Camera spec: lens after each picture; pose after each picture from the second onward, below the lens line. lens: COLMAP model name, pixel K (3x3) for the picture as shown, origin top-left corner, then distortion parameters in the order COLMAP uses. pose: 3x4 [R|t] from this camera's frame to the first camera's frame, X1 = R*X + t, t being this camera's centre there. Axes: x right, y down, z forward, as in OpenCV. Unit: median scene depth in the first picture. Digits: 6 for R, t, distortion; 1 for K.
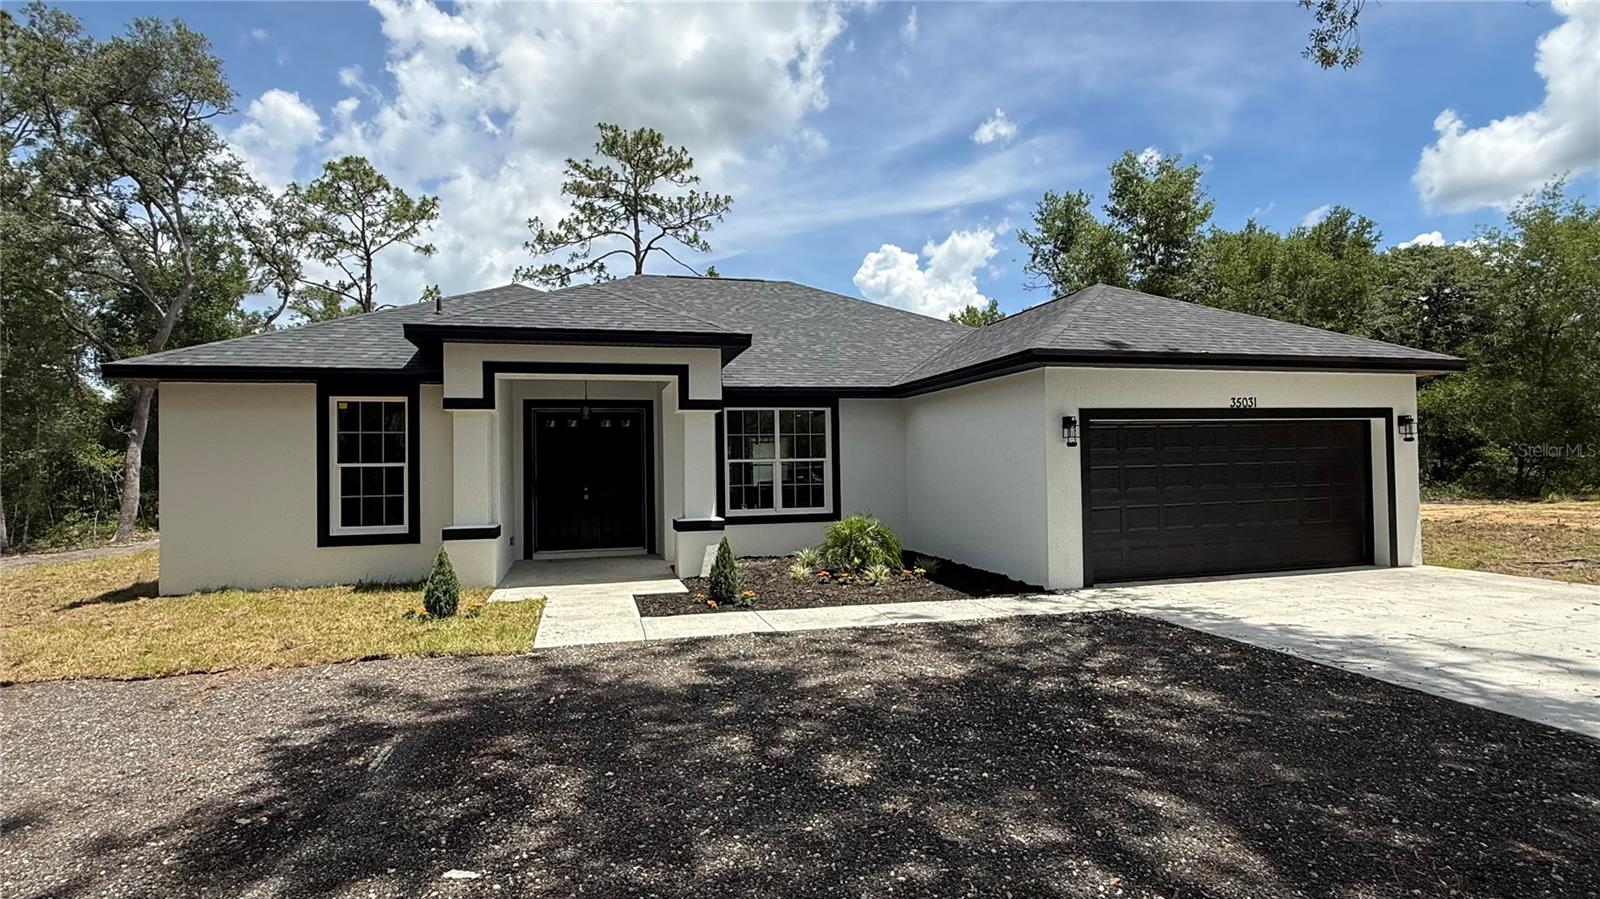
lens RADIAL K [[786.3, 0, 795.0], [0, 786.3, 476.7], [0, 0, 1]] dist [-0.015845, 0.000001]
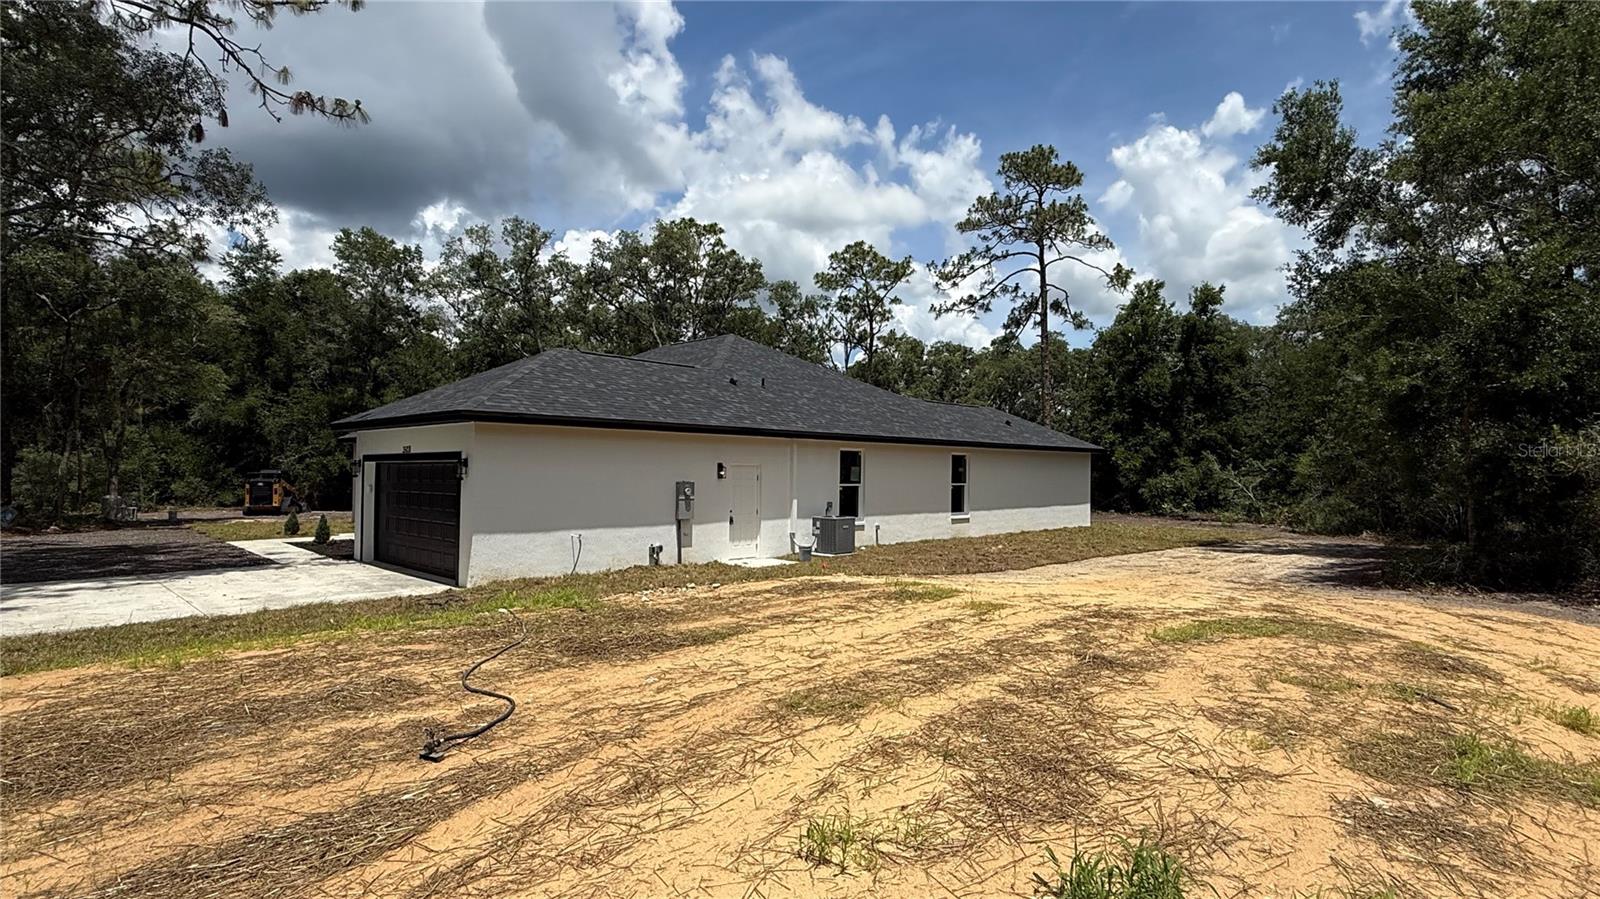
lens RADIAL K [[798.0, 0, 799.3], [0, 798.0, 456.9], [0, 0, 1]] dist [-0.003070, -0.001126]
pose [[0.506665, 0.007369, -0.862111, 0.561010], [-0.029600, 0.999523, -0.008852, -0.022960], [0.861635, 0.030004, 0.506641, 0.225677]]
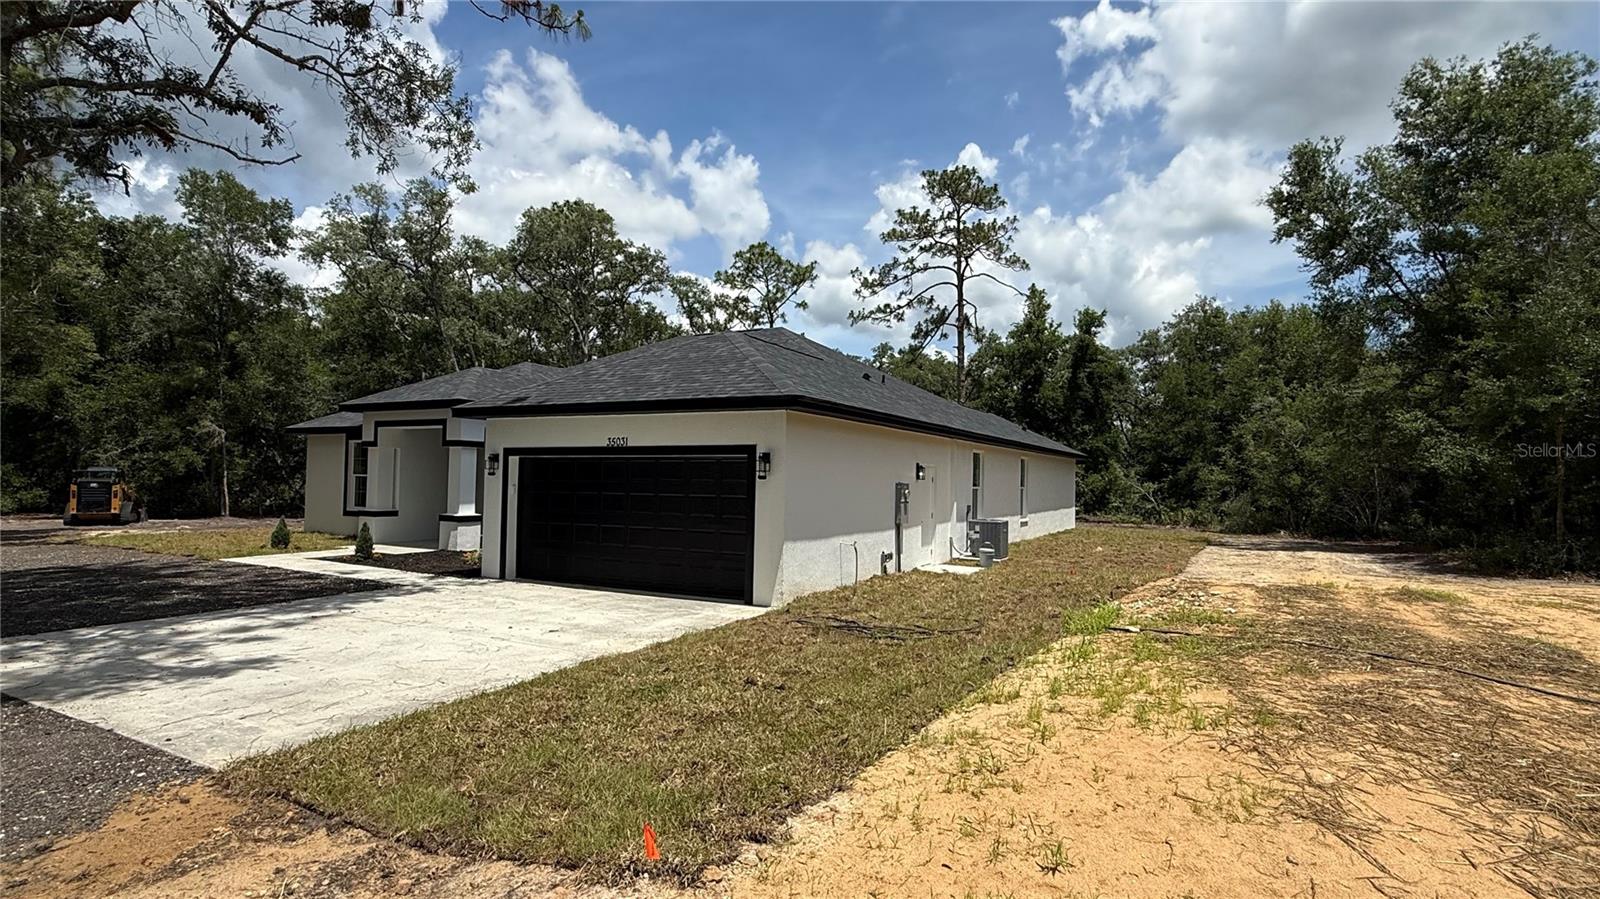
lens RADIAL K [[798.0, 0, 799.3], [0, 798.0, 456.9], [0, 0, 1]] dist [-0.003070, -0.001126]
pose [[0.724317, 0.010492, -0.689388, 0.412678], [-0.038559, 0.998936, -0.025309, -0.013482], [0.688388, 0.044914, 0.723950, 0.082316]]
